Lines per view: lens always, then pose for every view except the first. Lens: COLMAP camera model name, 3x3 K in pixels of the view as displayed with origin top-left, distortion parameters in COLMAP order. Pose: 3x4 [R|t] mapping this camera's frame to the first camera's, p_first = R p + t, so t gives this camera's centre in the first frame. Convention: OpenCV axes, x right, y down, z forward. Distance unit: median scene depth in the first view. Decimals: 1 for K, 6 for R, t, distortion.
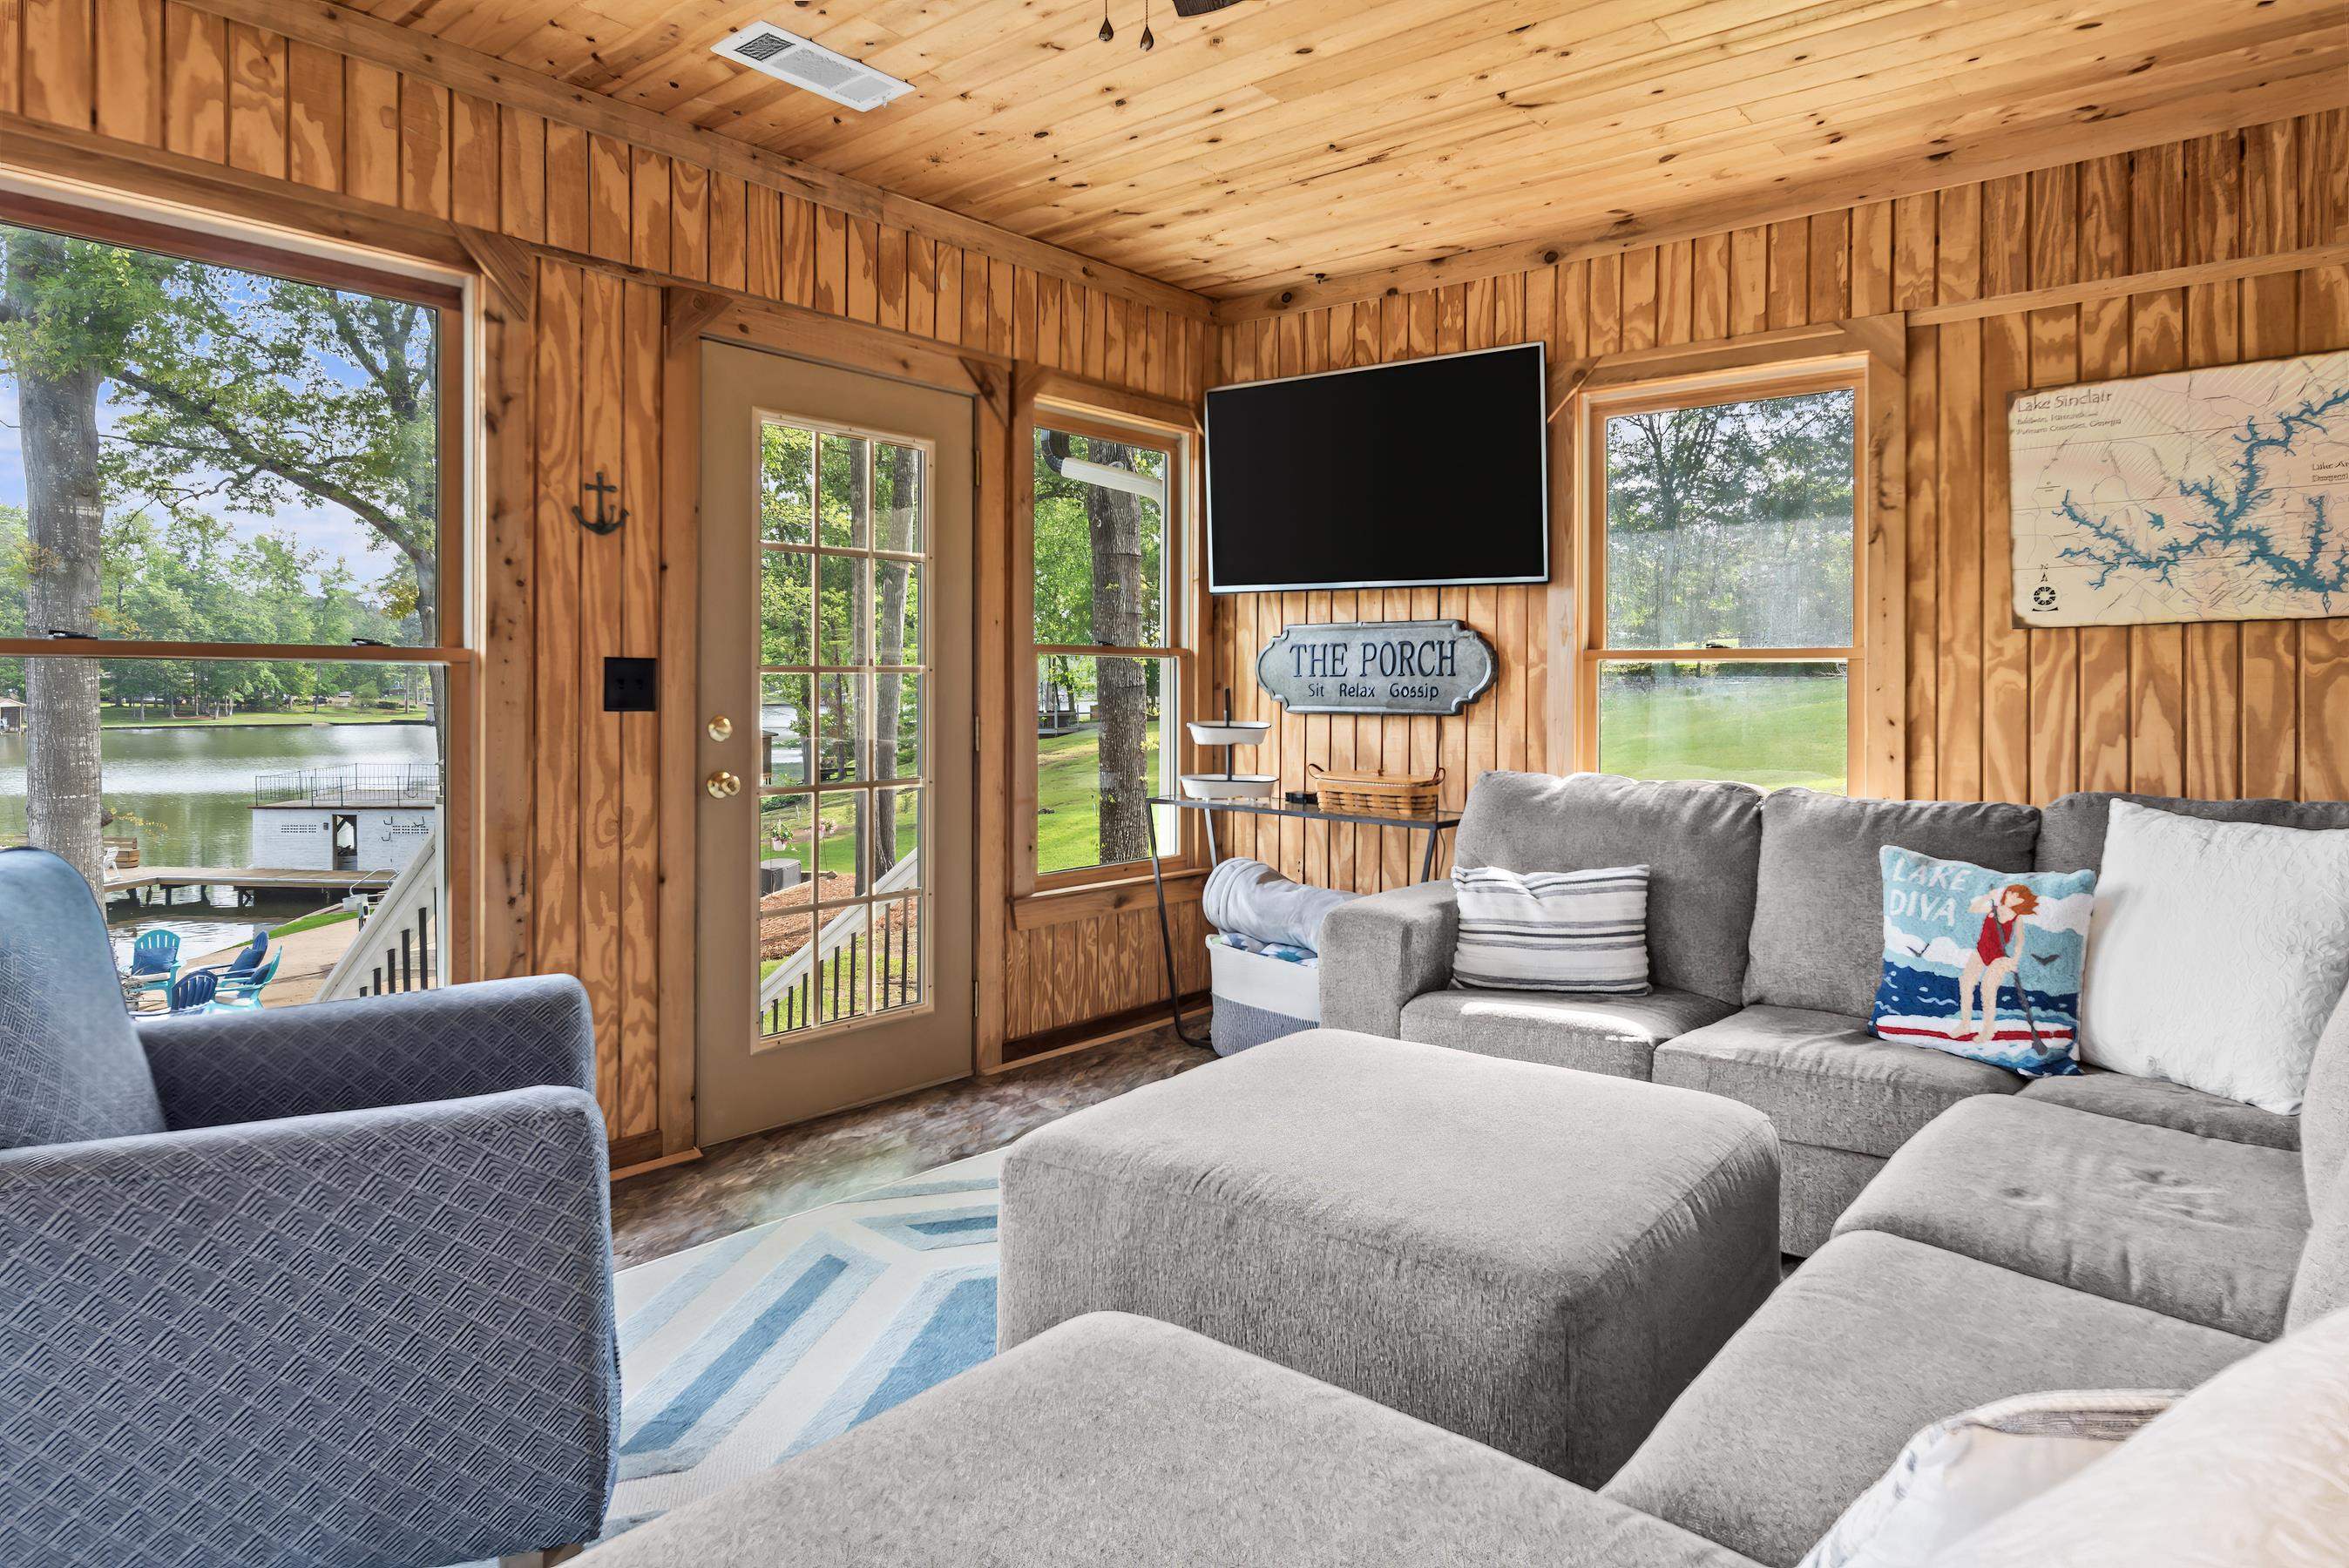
lens RADIAL K [[1340.3, 0, 1203.3], [0, 1340.3, 686.4], [0, 0, 1]] dist [-0.002300, -0.000145]
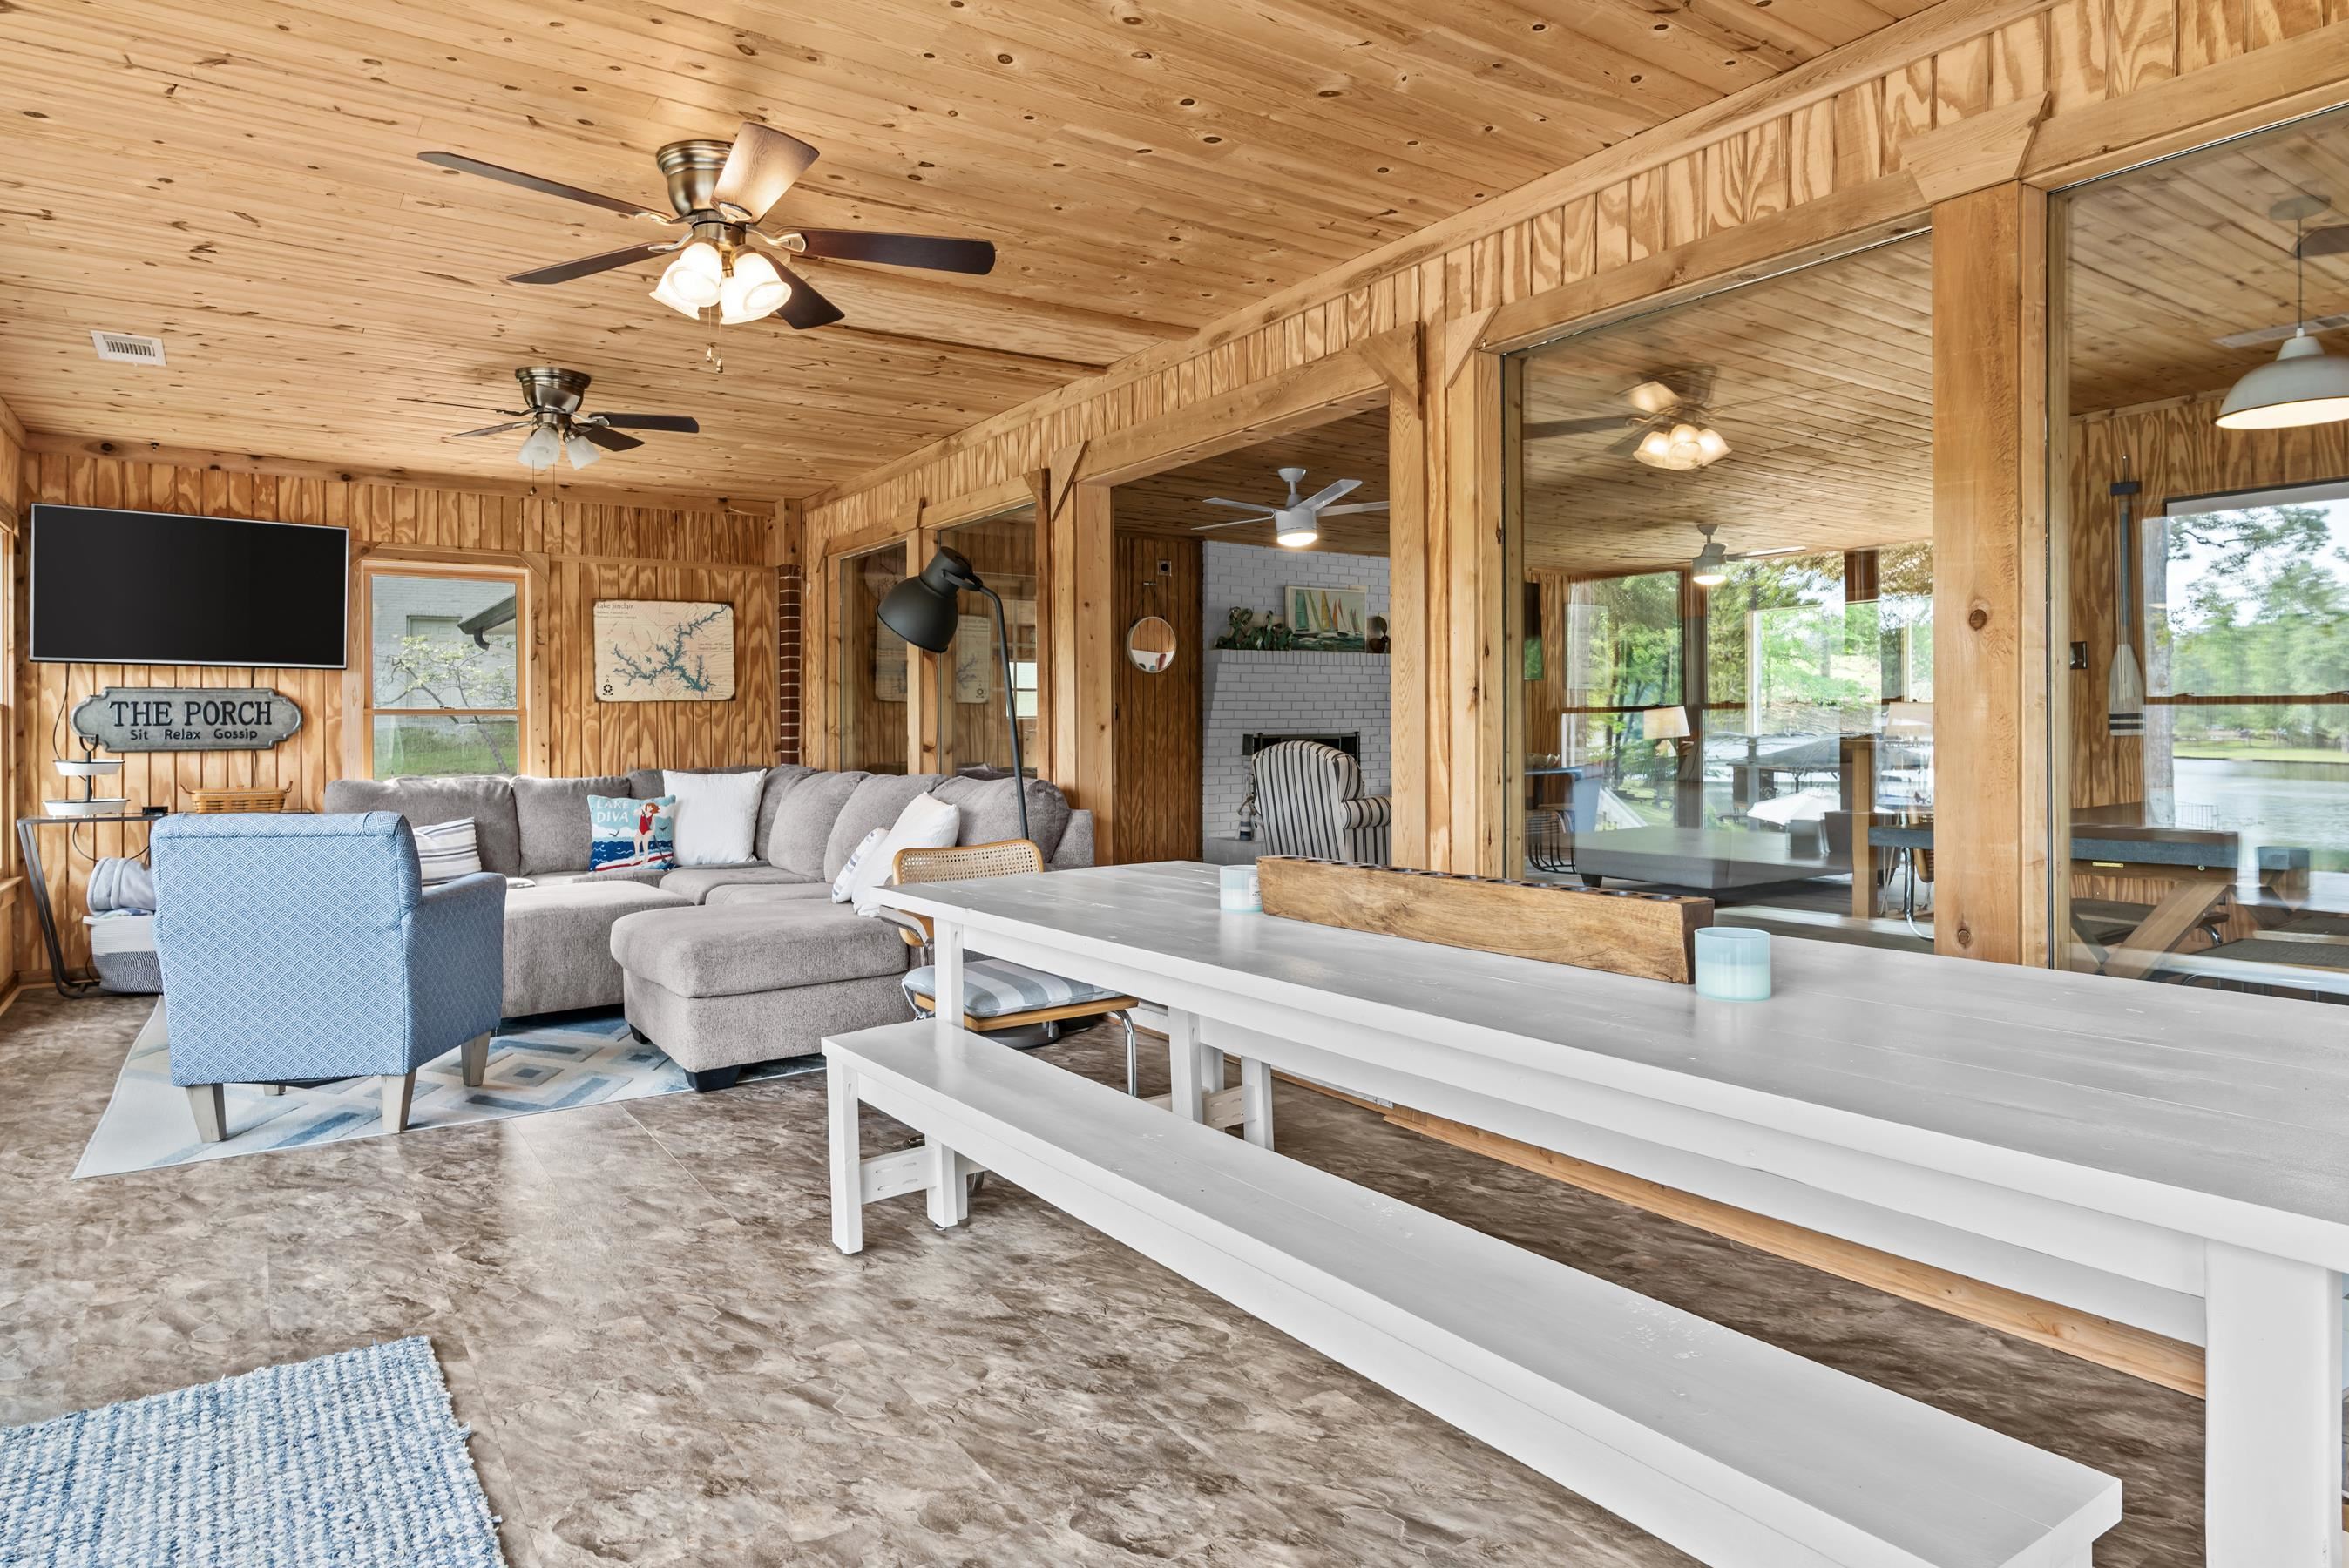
lens RADIAL K [[1340.3, 0, 1181.2], [0, 1340.3, 772.9], [0, 0, 1]] dist [-0.002300, -0.000145]
pose [[0.271739, -0.041741, 0.961465, -1.158766], [0.008080, 0.999123, 0.041092, -0.007321], [-0.962337, -0.003398, 0.271838, -0.508521]]
